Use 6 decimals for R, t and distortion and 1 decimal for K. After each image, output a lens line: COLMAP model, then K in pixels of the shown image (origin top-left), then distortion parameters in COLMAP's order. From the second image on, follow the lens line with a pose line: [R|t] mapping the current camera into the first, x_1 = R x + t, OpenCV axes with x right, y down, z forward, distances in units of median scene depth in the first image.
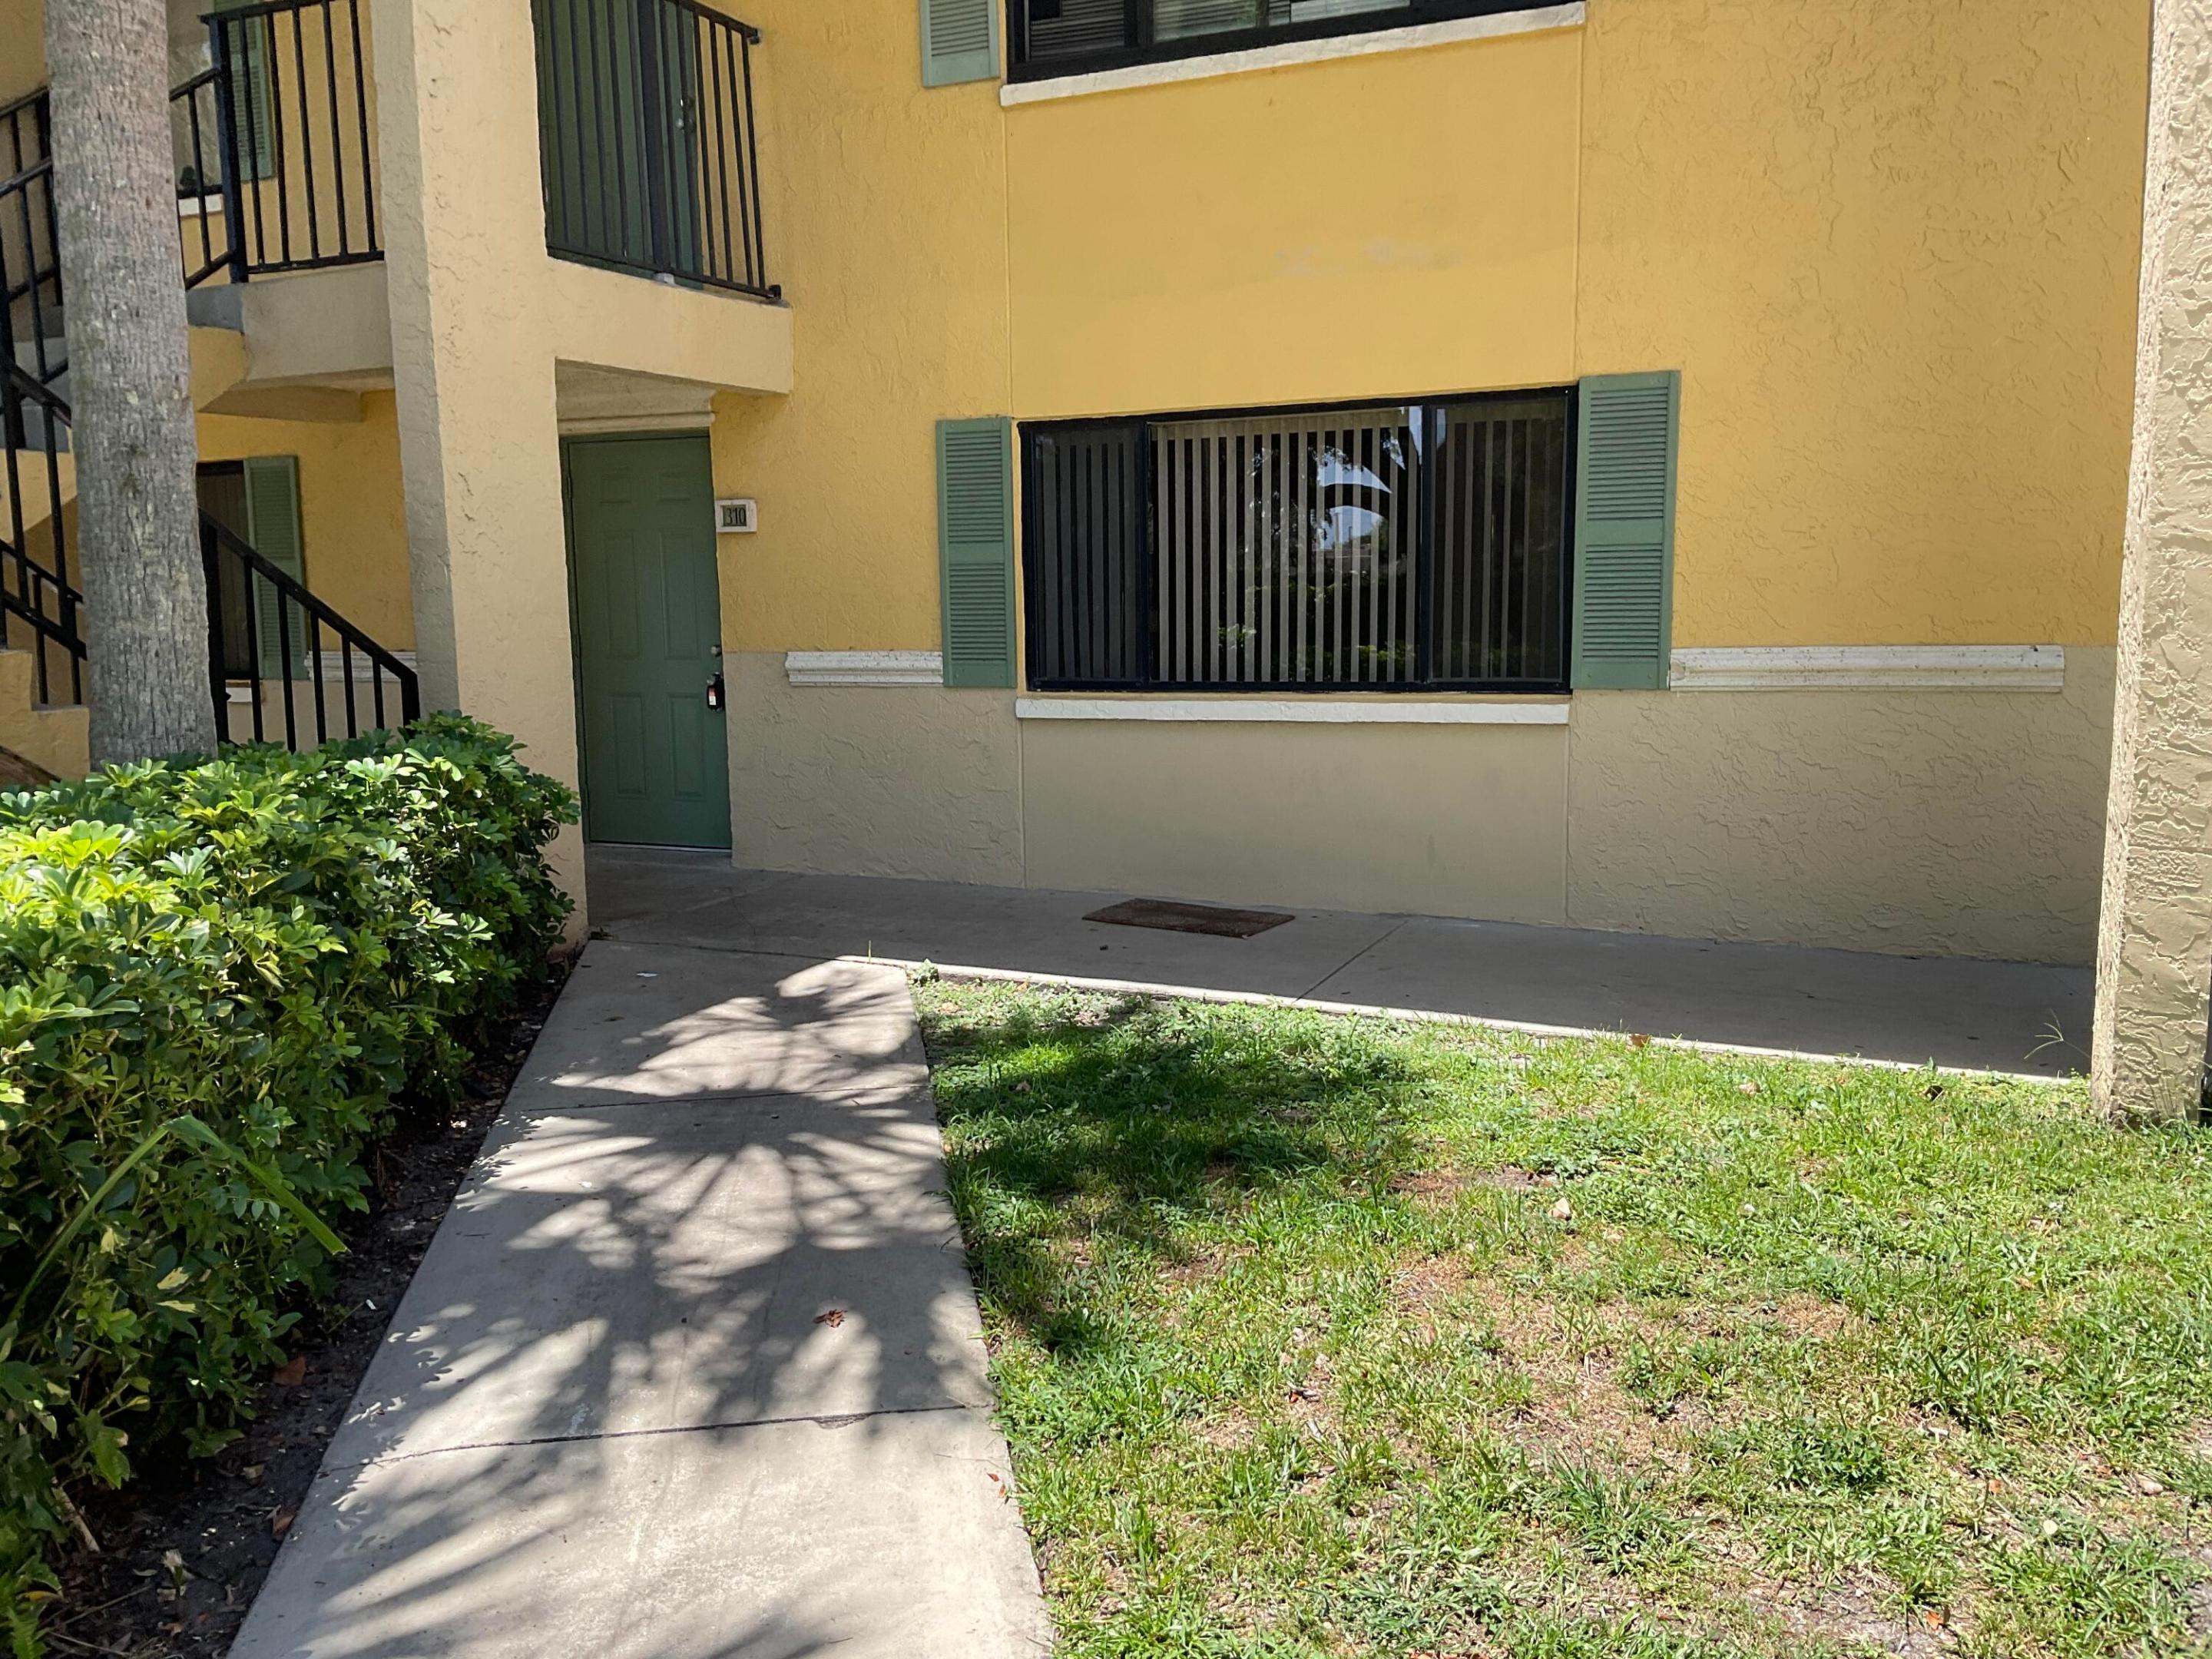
lens RADIAL K [[1823.0, 0, 1093.3], [0, 1823.0, 835.7], [0, 0, 1]] dist [0.111841, -0.221459]
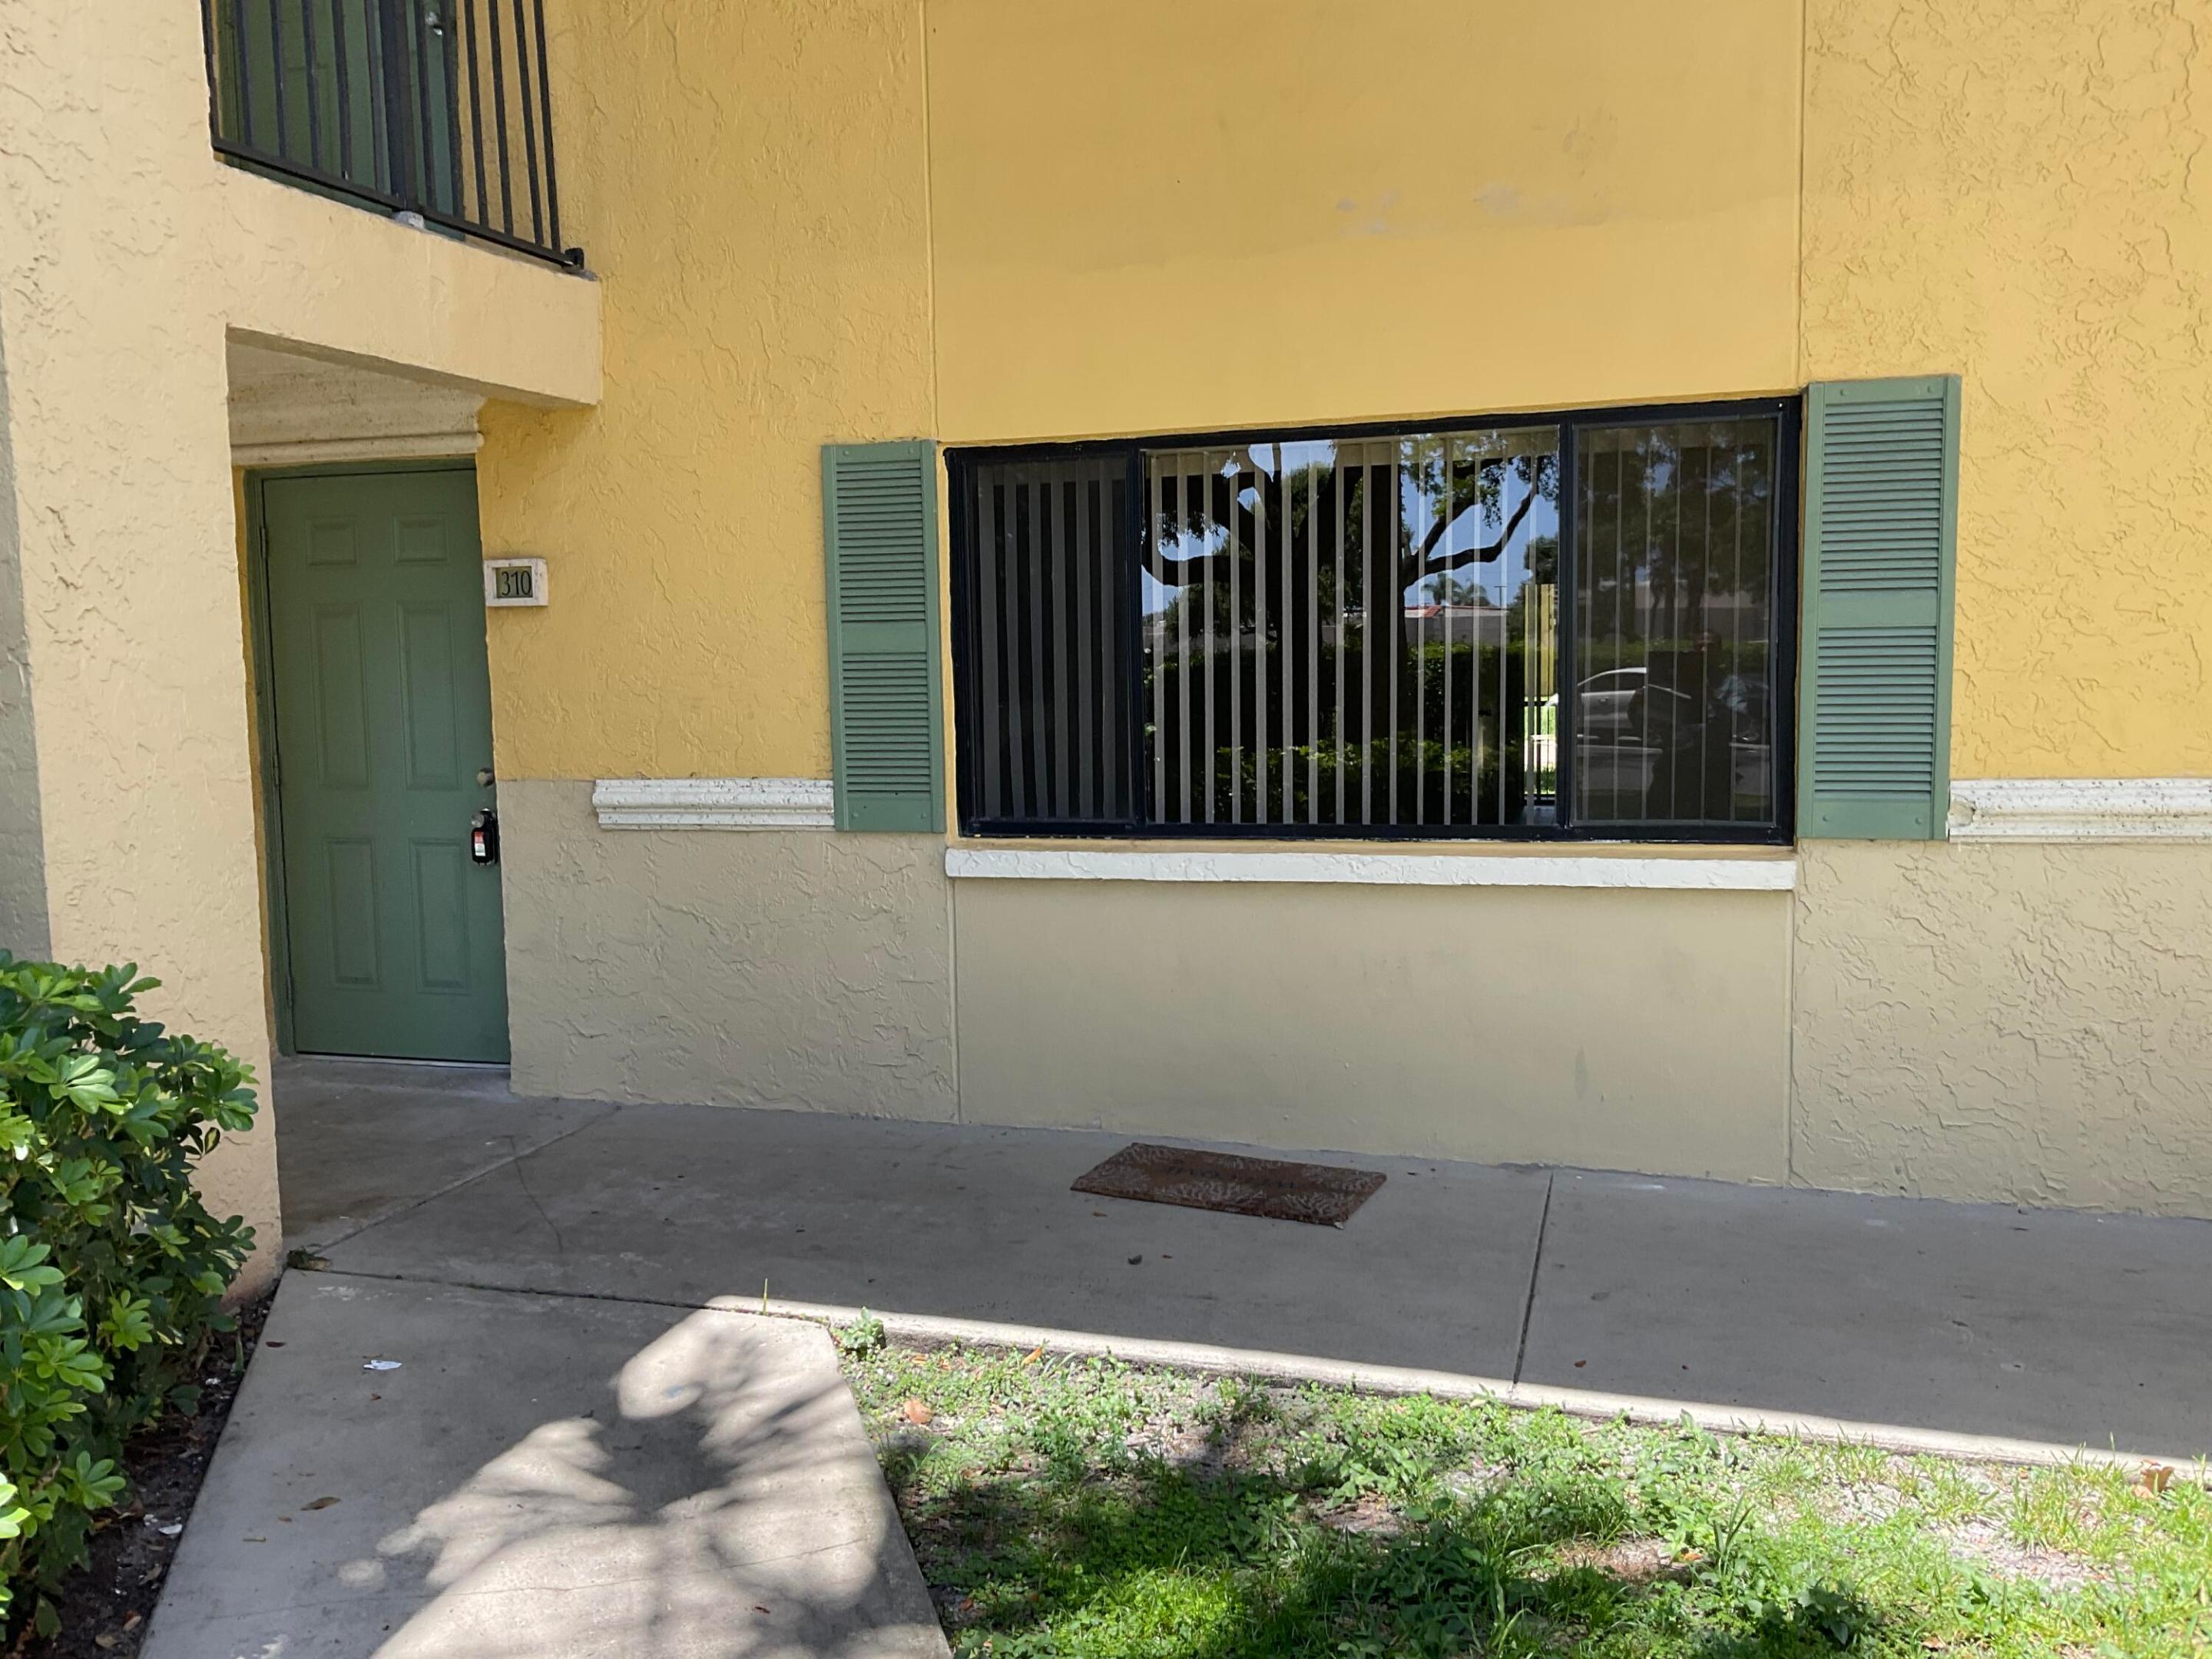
lens RADIAL K [[2149.2, 0, 1208.2], [0, 2149.2, 881.2], [0, 0, 1]] dist [0.121354, -0.300942]
pose [[0.992134, -0.013953, 0.124398, -0.047315], [0.018724, 0.999130, -0.037267, -0.032435], [-0.123770, 0.039303, 0.991532, 0.196099]]
